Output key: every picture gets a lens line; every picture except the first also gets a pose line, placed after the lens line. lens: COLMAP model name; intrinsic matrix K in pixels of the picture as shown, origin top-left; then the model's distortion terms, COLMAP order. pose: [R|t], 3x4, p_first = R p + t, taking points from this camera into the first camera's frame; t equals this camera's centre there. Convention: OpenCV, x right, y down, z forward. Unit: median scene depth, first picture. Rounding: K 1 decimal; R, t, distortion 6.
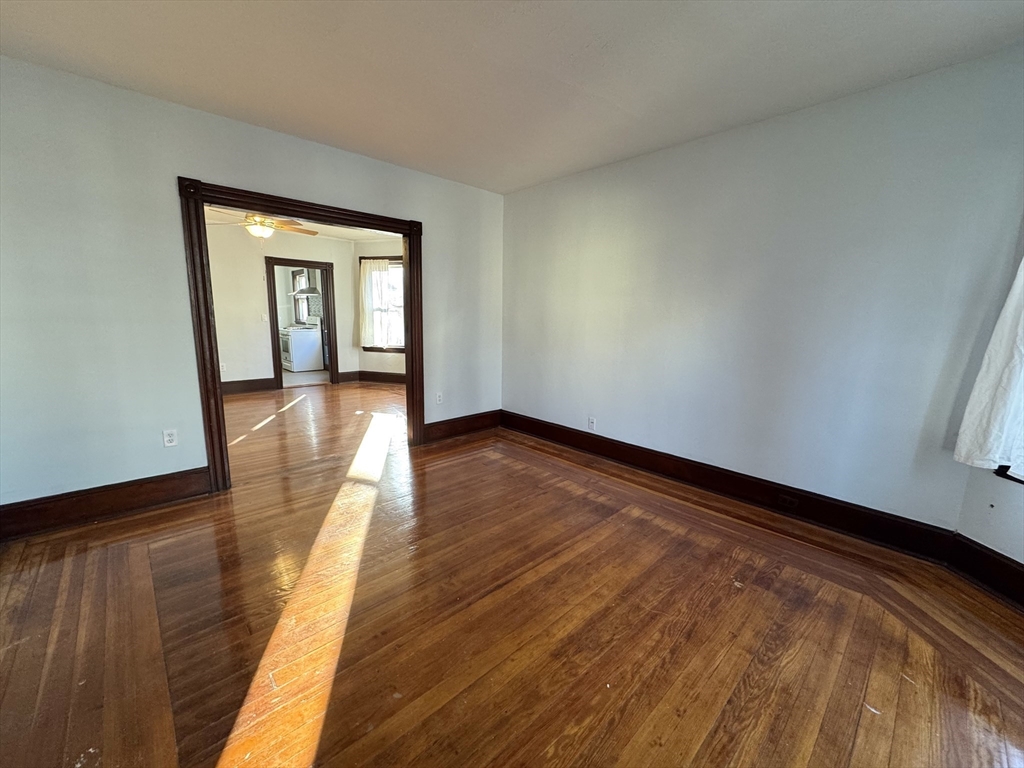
lens RADIAL K [[424.2, 0, 522.7], [0, 424.2, 384.8], [0, 0, 1]] dist [0.000588, 0.000098]
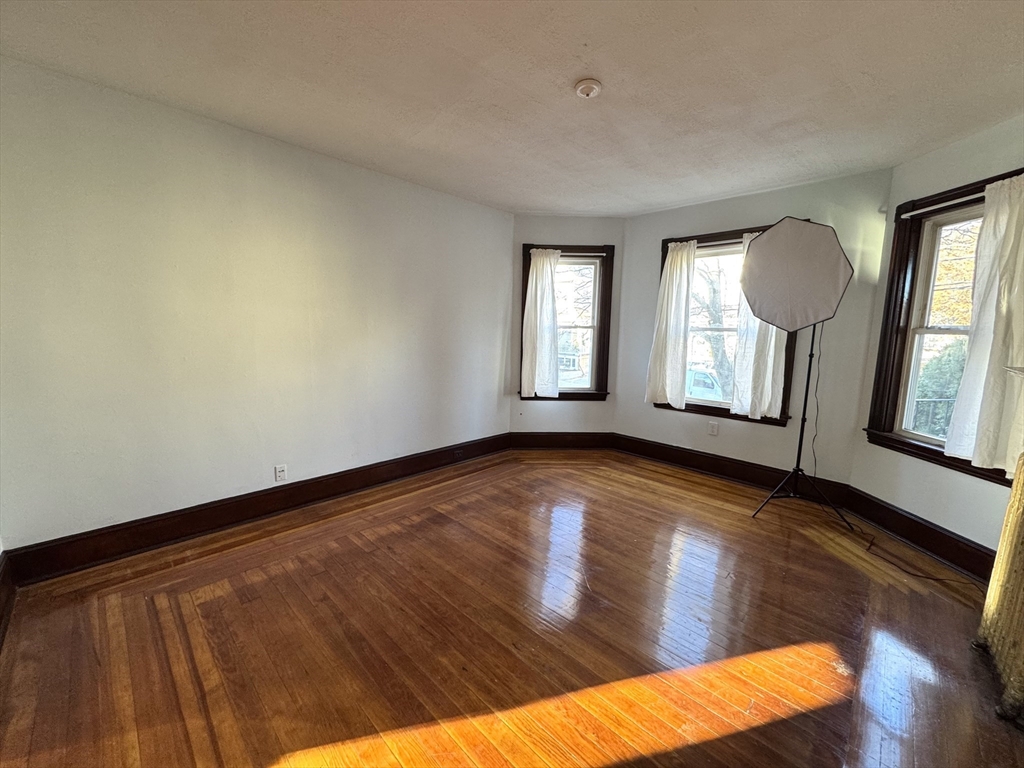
lens RADIAL K [[407.3, 0, 512.0], [0, 407.3, 384.0], [0, 0, 1]] dist [-0.000637, -0.000010]
pose [[-0.051598, -0.148538, 0.987560, -0.724361], [0.142002, 0.977738, 0.154480, -0.155318], [-0.988521, 0.148206, -0.029356, 0.757157]]
